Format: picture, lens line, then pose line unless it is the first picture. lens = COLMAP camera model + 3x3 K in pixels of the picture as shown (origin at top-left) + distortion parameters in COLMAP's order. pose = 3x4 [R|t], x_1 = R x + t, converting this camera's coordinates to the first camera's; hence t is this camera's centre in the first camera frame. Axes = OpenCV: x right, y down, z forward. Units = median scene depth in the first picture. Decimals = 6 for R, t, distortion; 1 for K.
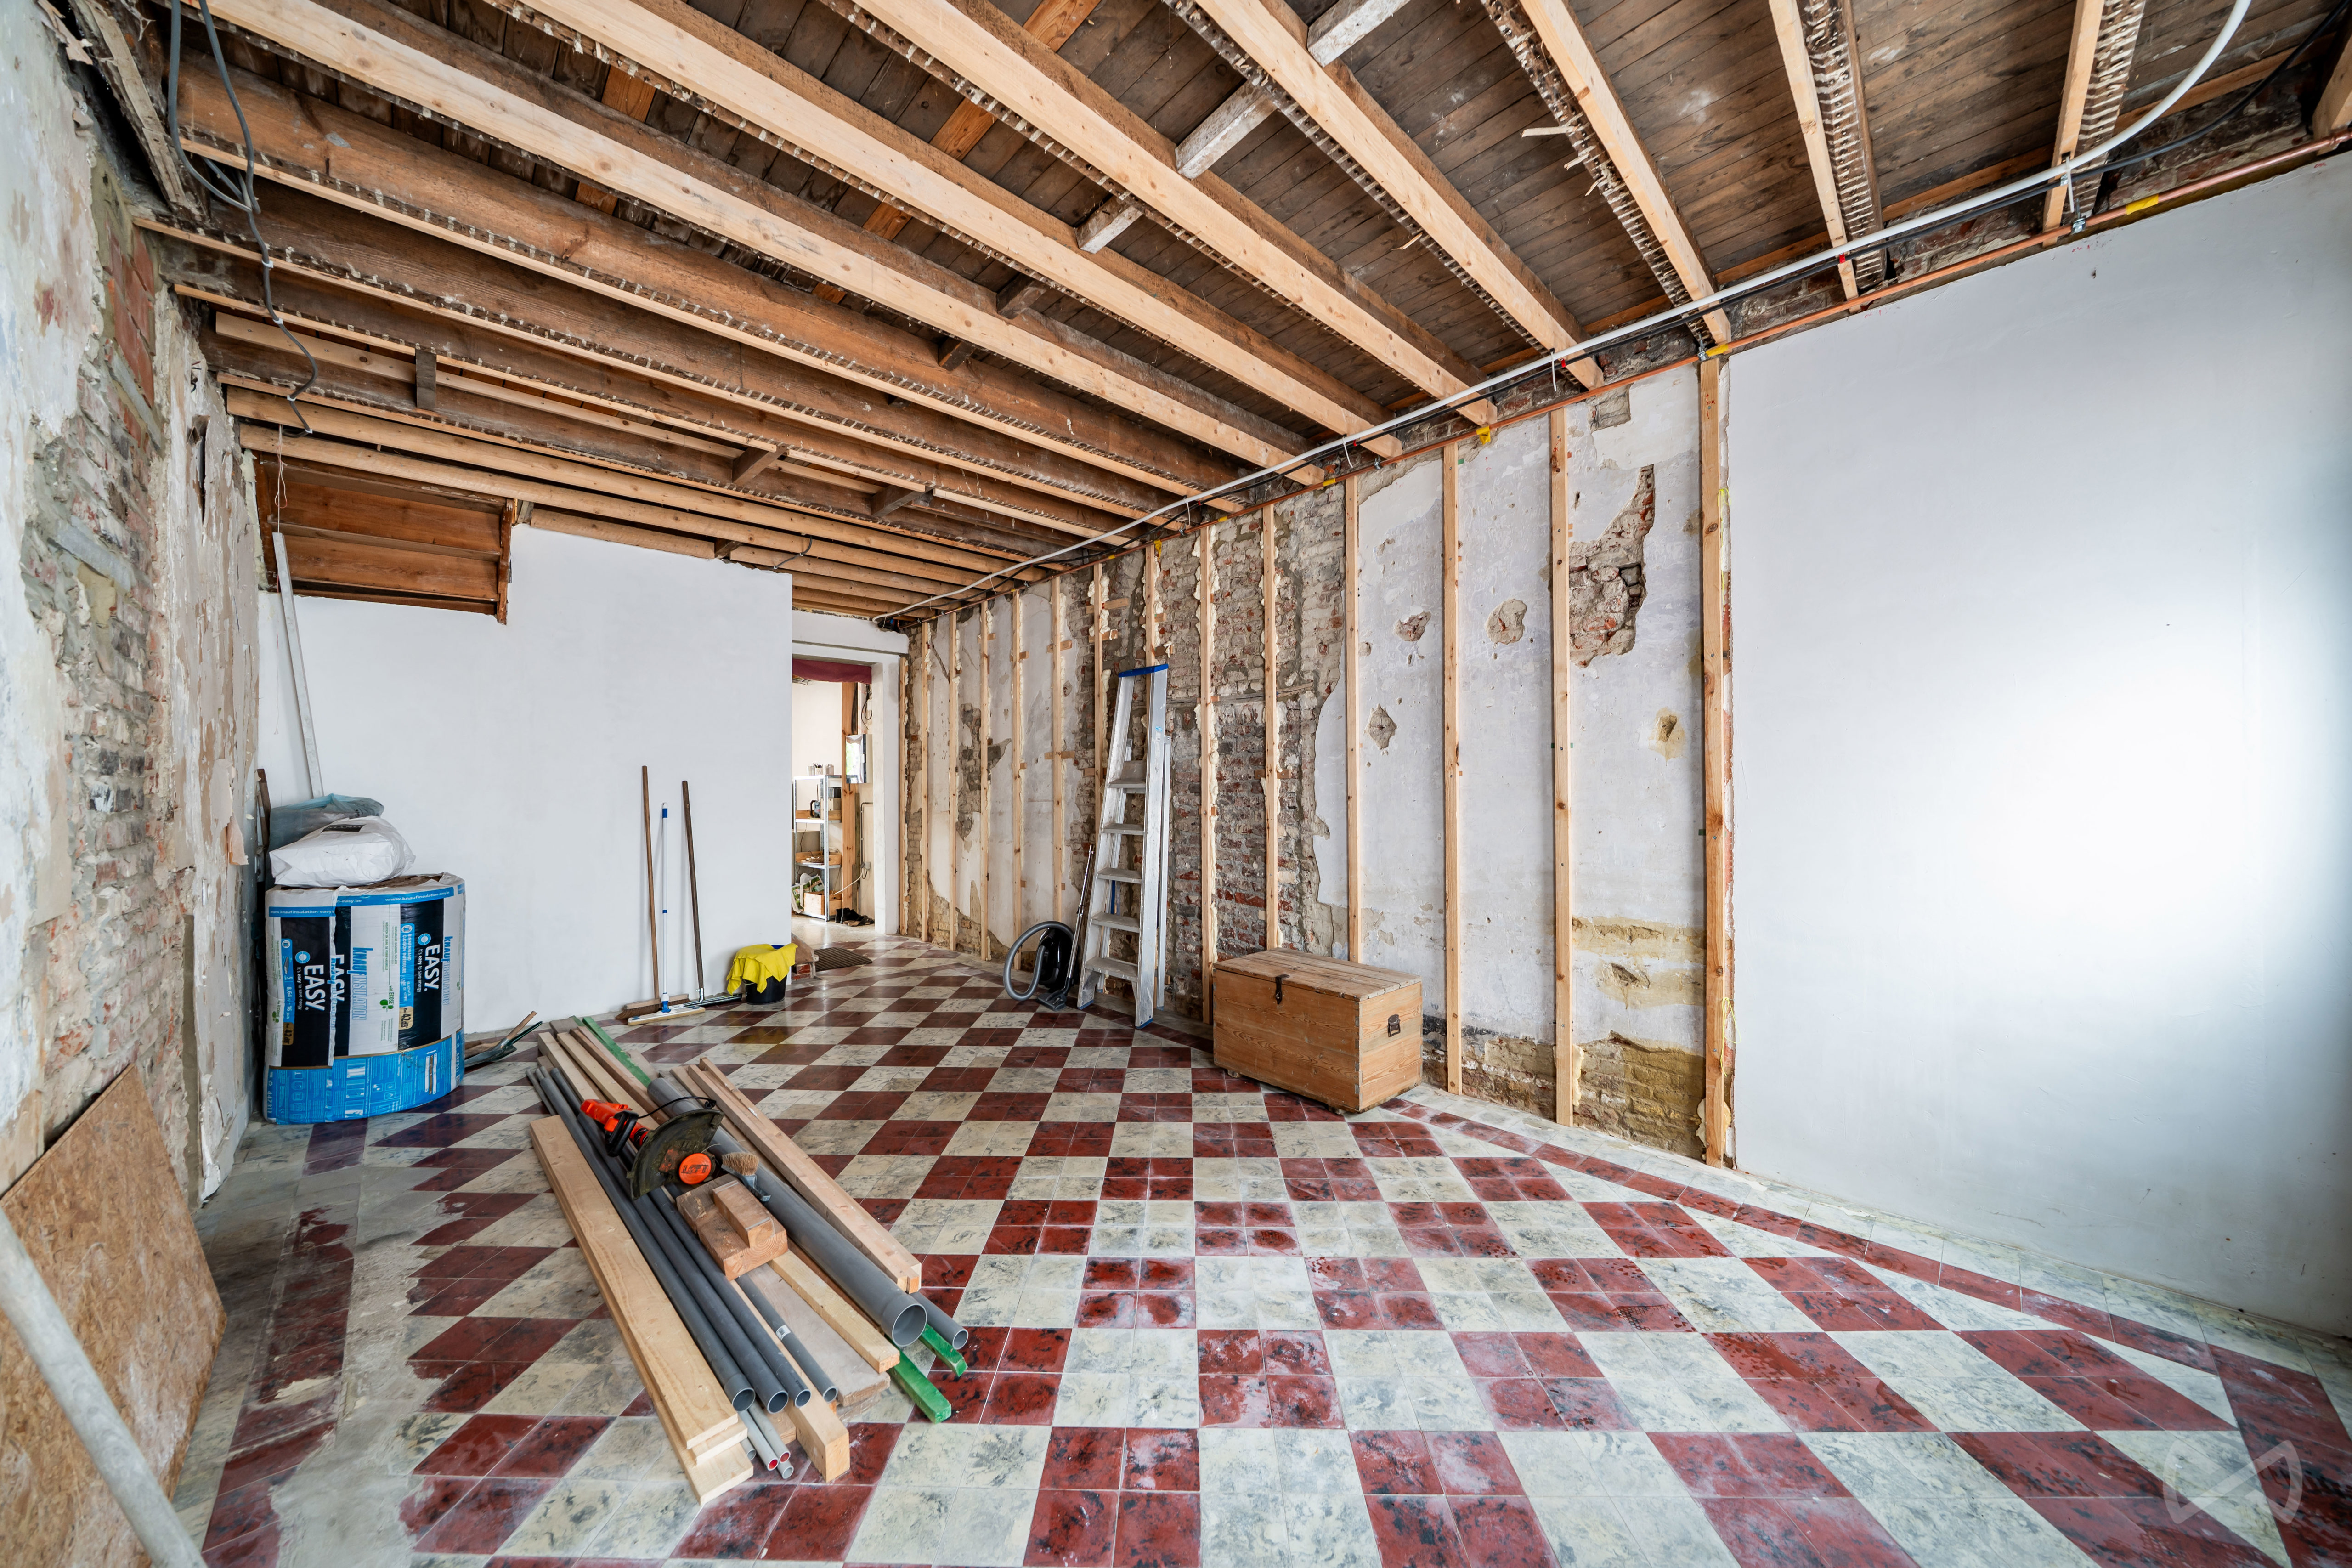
lens RADIAL K [[792.1, 0, 1179.4], [0, 792.1, 790.8], [0, 0, 1]] dist [-0.000325, -0.000001]
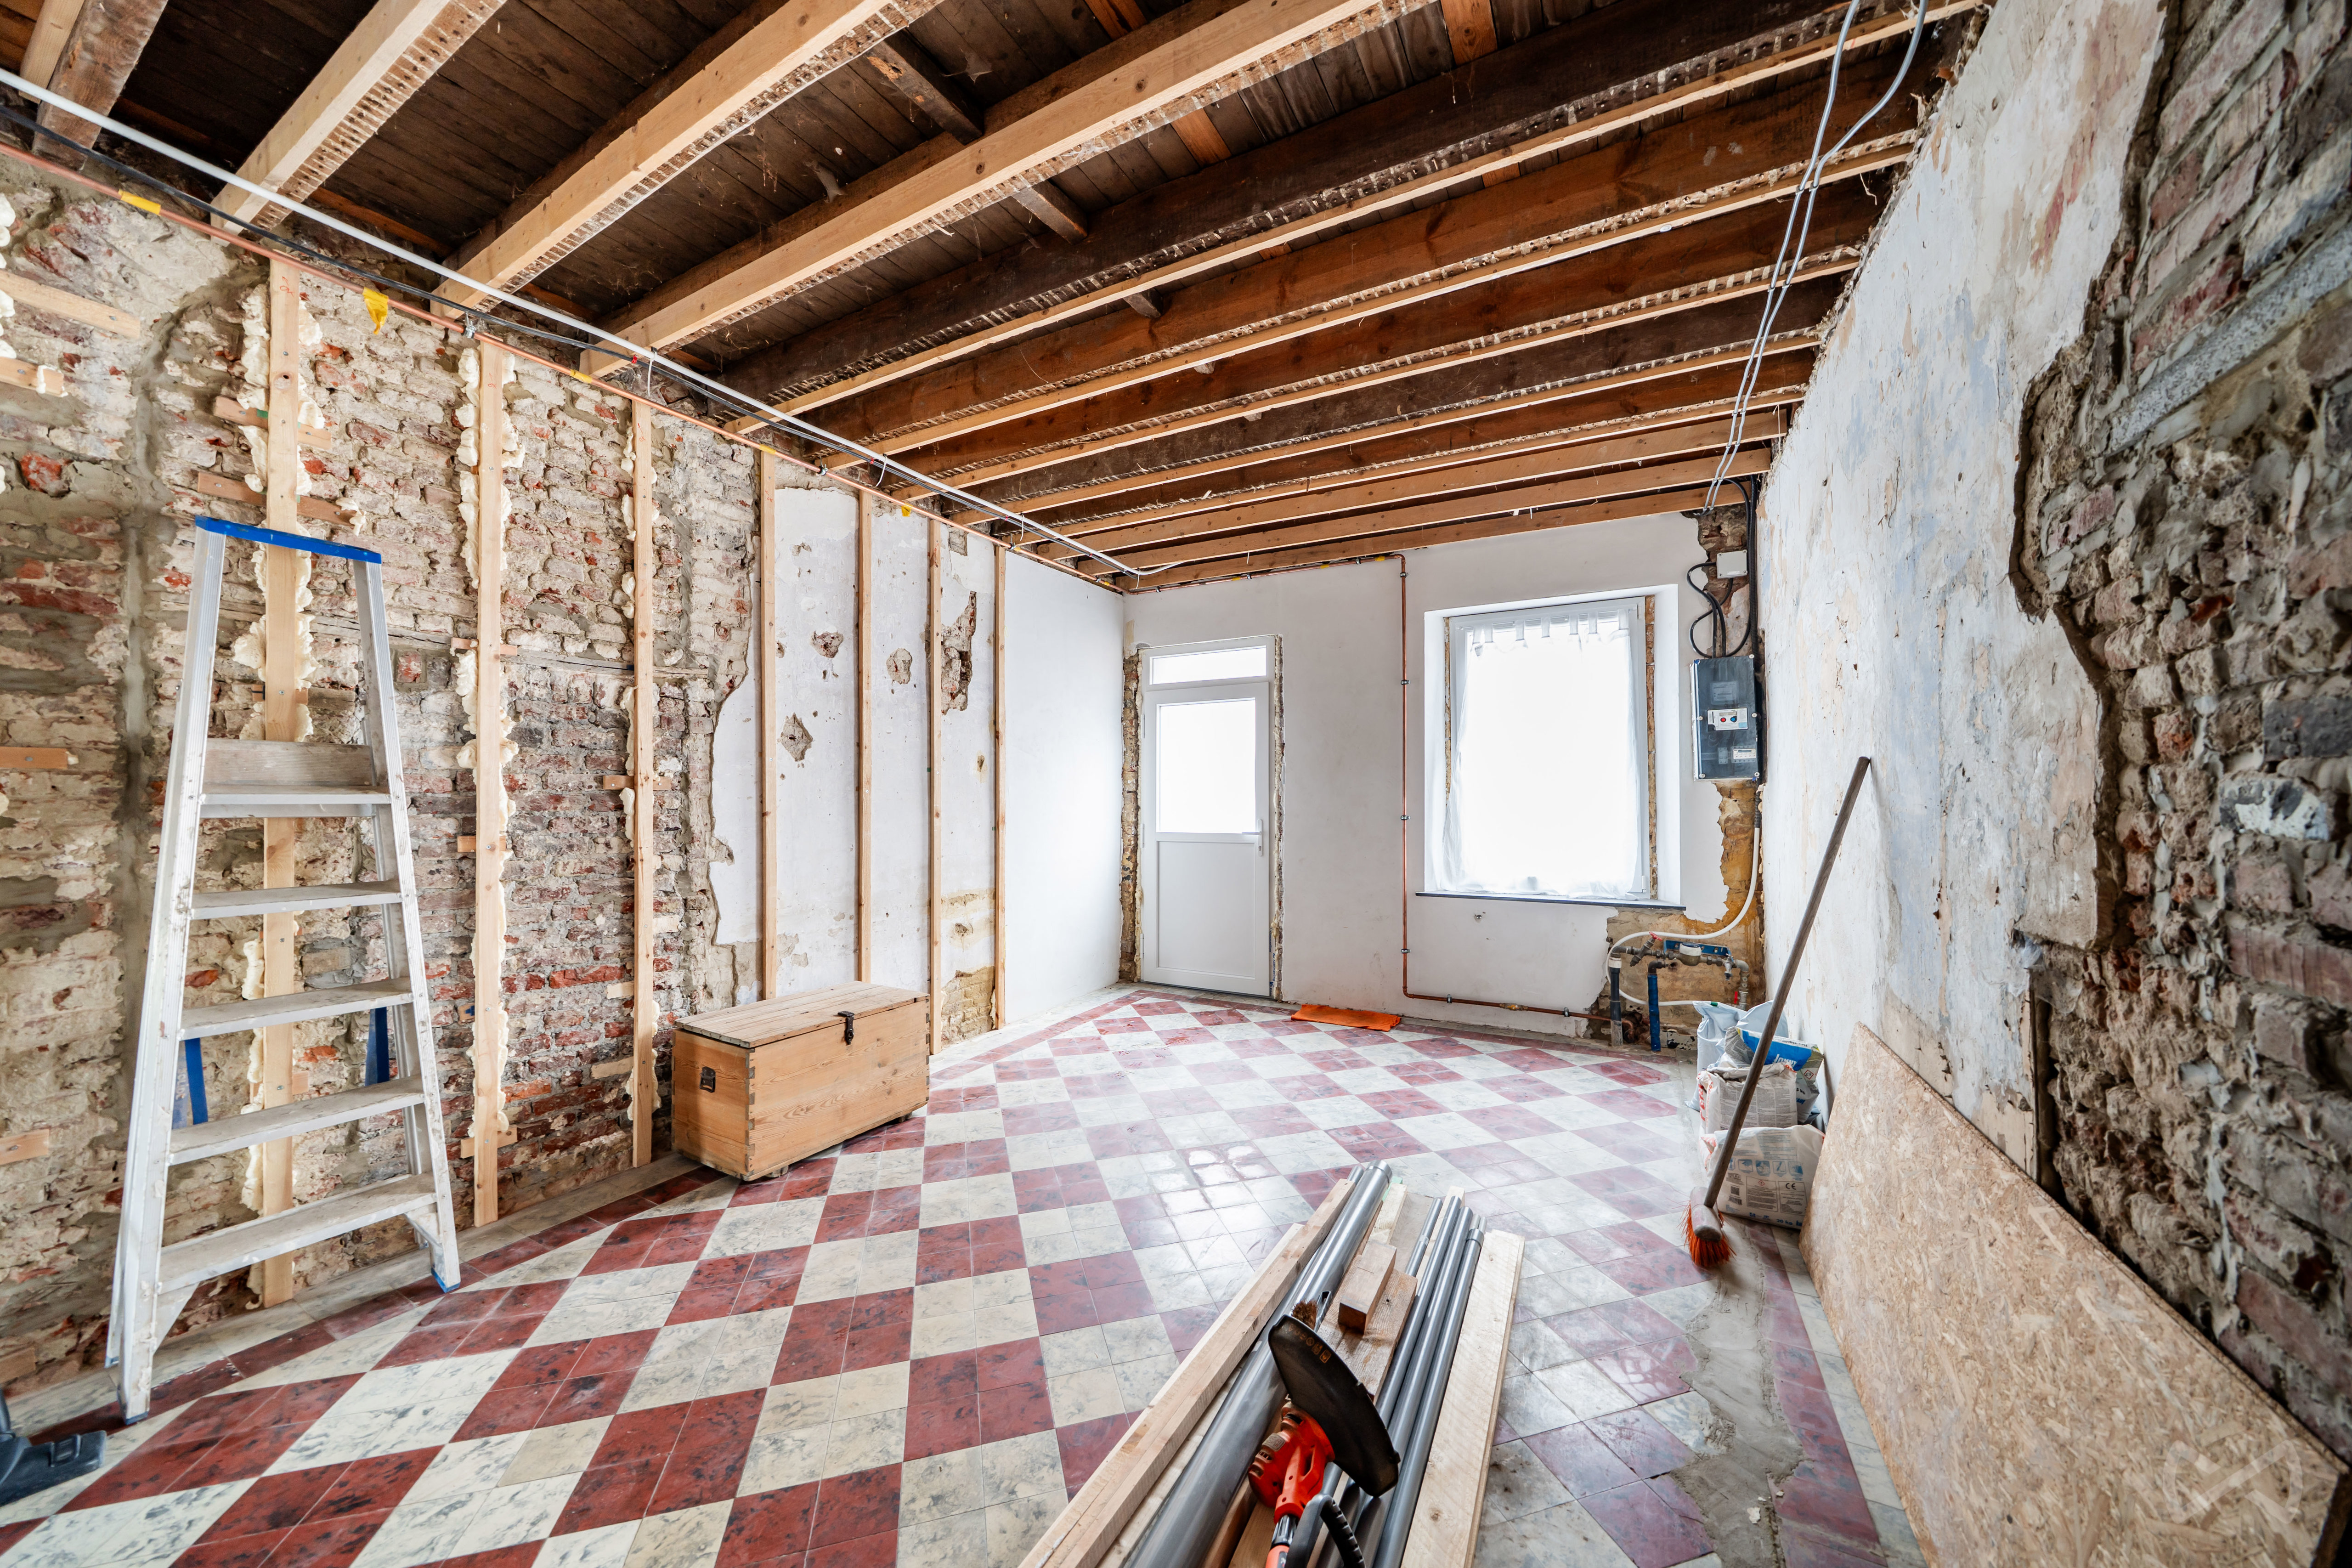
lens RADIAL K [[802.4, 0, 1169.4], [0, 802.4, 784.1], [0, 0, 1]] dist [-0.005779, 0.000215]
pose [[-0.278830, 0.020103, 0.960130, -0.817124], [0.007902, 0.999795, -0.018639, -0.004111], [-0.960308, 0.002389, -0.278932, 0.875784]]
